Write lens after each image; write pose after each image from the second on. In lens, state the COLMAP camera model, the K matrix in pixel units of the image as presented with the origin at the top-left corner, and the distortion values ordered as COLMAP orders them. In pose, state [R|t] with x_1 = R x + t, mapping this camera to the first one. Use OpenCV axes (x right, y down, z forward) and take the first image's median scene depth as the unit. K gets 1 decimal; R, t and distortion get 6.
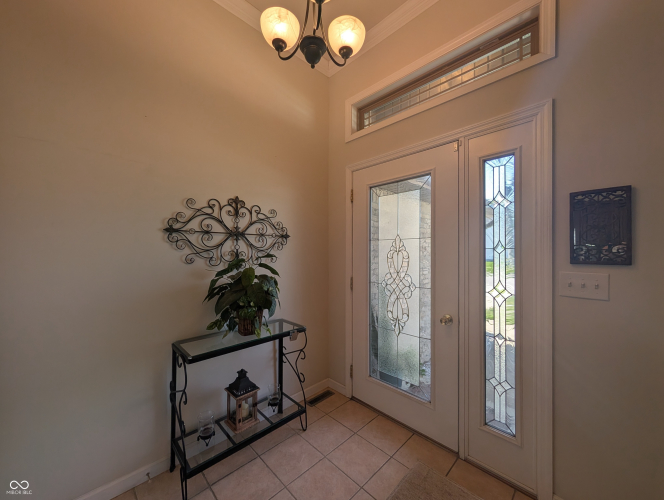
lens RADIAL K [[252.0, 0, 332.0], [0, 252.0, 250.0], [0, 0, 1]] dist [0.000693, -0.000085]
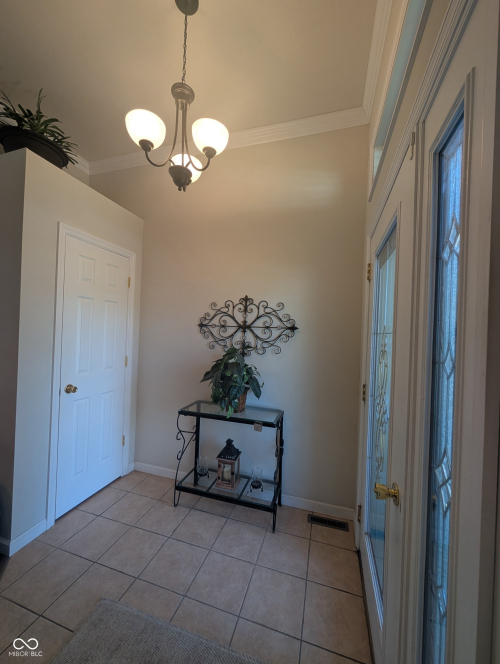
lens RADIAL K [[252.0, 0, 250.0], [0, 252.0, 332.0], [0, 0, 1]] dist [0.000693, -0.000085]
pose [[0.485785, 0.010701, -0.874013, 0.712113], [-0.033825, 0.999406, -0.006564, -0.033993], [0.873424, 0.032752, 0.485858, 0.458513]]
